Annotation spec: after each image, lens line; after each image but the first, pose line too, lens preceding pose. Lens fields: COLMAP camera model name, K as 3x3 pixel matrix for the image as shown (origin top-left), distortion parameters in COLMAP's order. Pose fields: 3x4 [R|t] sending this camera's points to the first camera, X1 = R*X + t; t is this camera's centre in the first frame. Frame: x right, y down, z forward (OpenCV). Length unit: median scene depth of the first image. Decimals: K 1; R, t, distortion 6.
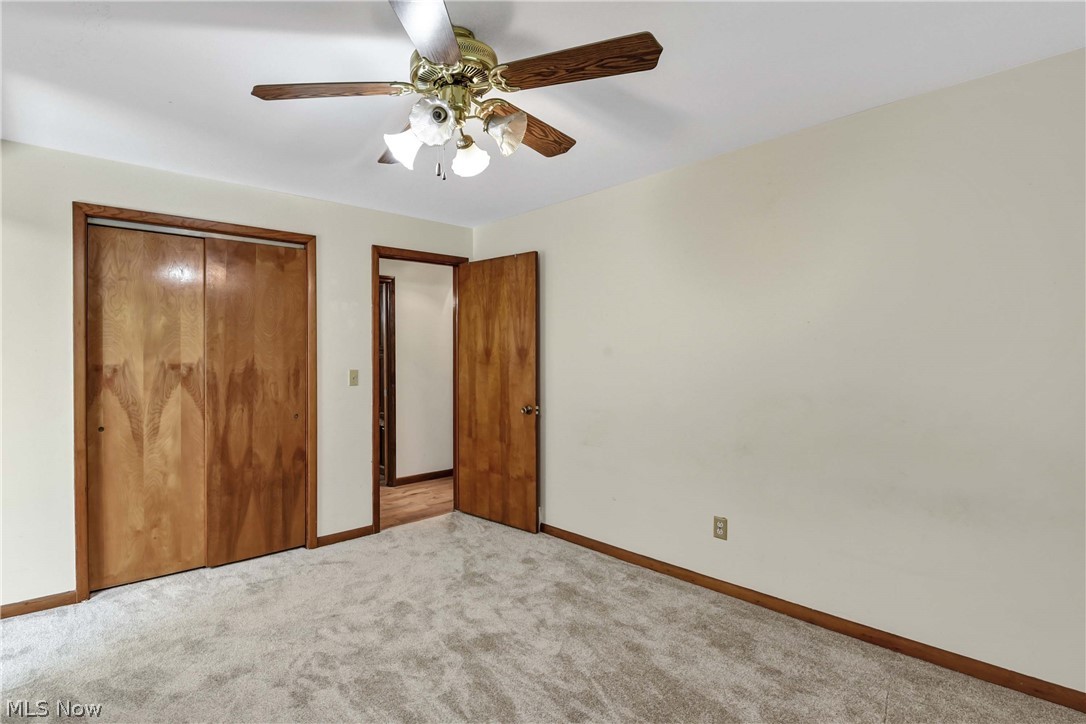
lens RADIAL K [[461.6, 0, 540.9], [0, 461.6, 359.3], [0, 0, 1]] dist [-0.003089, -0.000456]
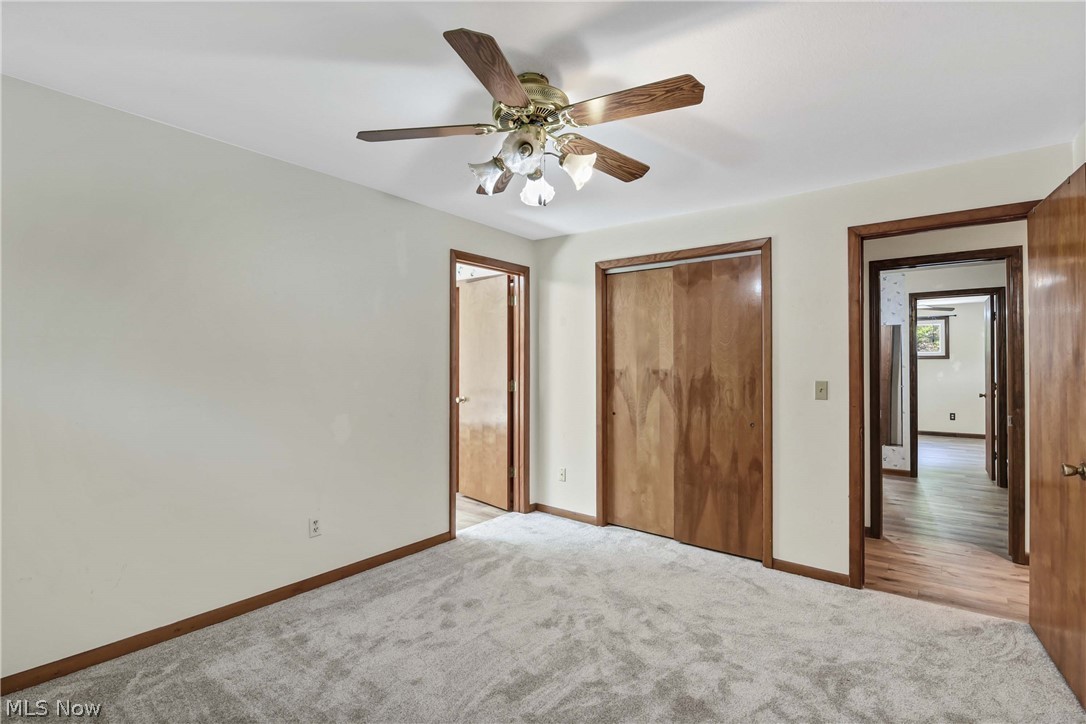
lens RADIAL K [[511.7, 0, 532.3], [0, 511.7, 360.4], [0, 0, 1]] dist [-0.003171, -0.000704]
pose [[0.225245, 0.003265, -0.974297, 0.496427], [-0.009624, 0.999953, 0.001126, -0.014017], [0.974255, 0.009124, 0.225266, 0.340836]]
